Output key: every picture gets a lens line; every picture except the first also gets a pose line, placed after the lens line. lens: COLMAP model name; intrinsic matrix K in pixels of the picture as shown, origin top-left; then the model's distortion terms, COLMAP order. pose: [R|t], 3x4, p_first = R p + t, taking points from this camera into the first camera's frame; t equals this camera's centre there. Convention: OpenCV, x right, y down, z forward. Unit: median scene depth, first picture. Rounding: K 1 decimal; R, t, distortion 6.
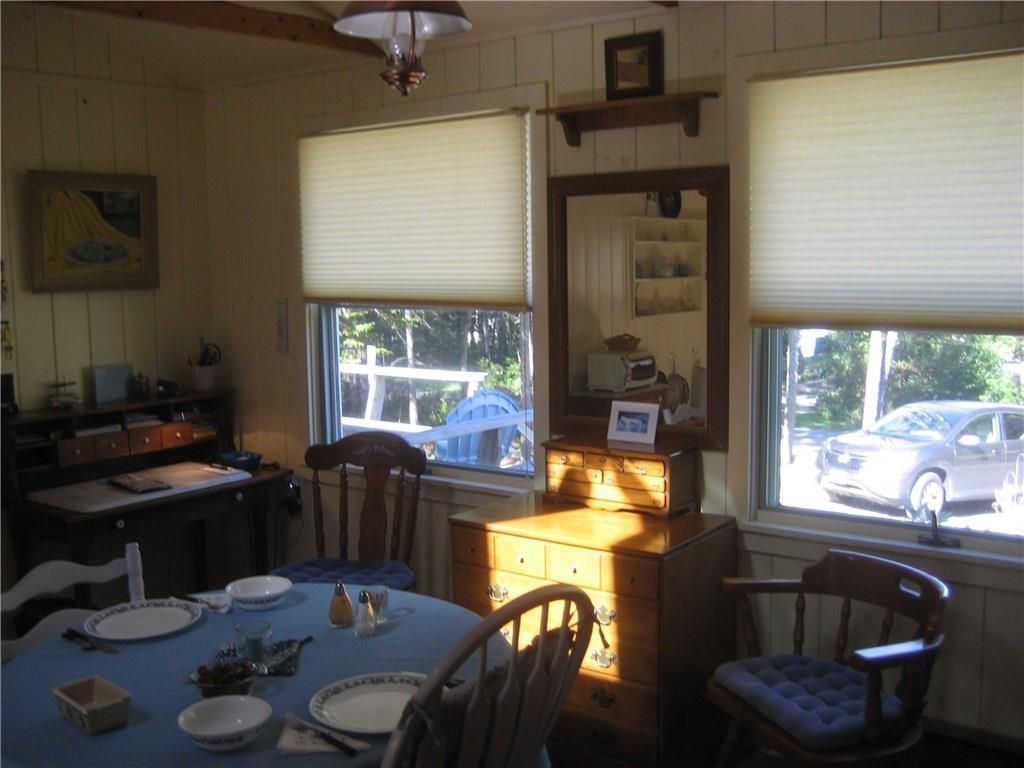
lens RADIAL K [[1049.7, 0, 512.0], [0, 1049.7, 384.0], [0, 0, 1]] dist [-0.161735, 0.202002]
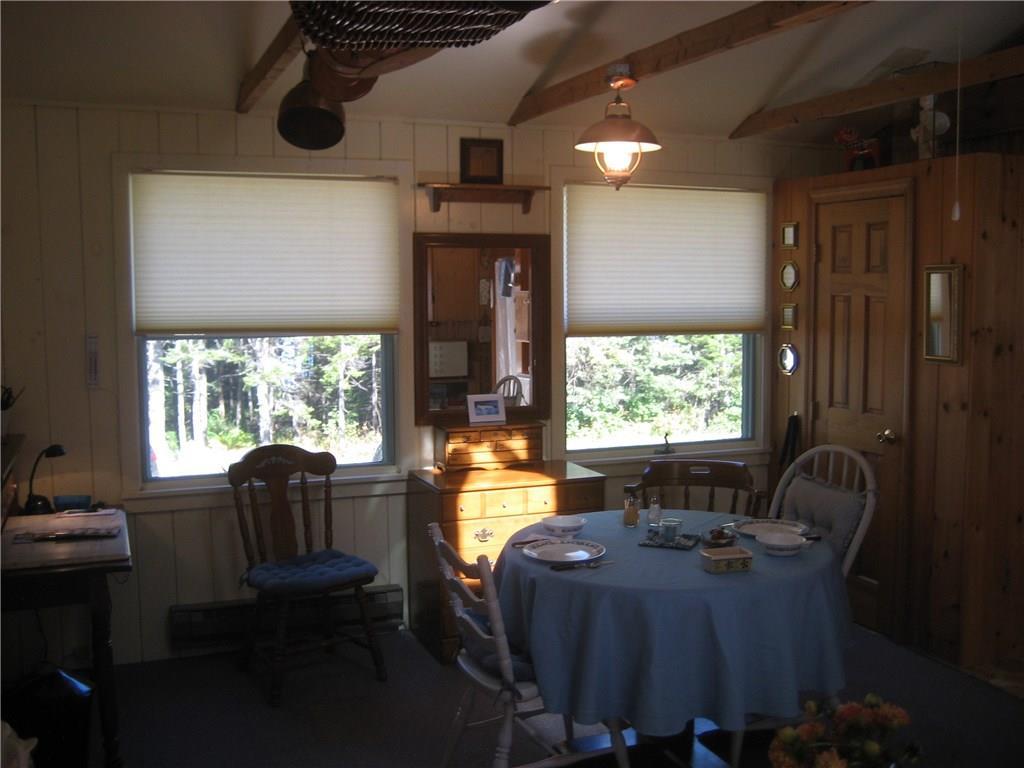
lens RADIAL K [[1049.7, 0, 512.0], [0, 1049.7, 384.0], [0, 0, 1]] dist [-0.161735, 0.202002]
pose [[0.520021, -0.063469, 0.851792, -1.080887], [0.095901, 0.995268, 0.015612, -0.015142], [-0.848753, 0.073569, 0.523647, 0.217515]]
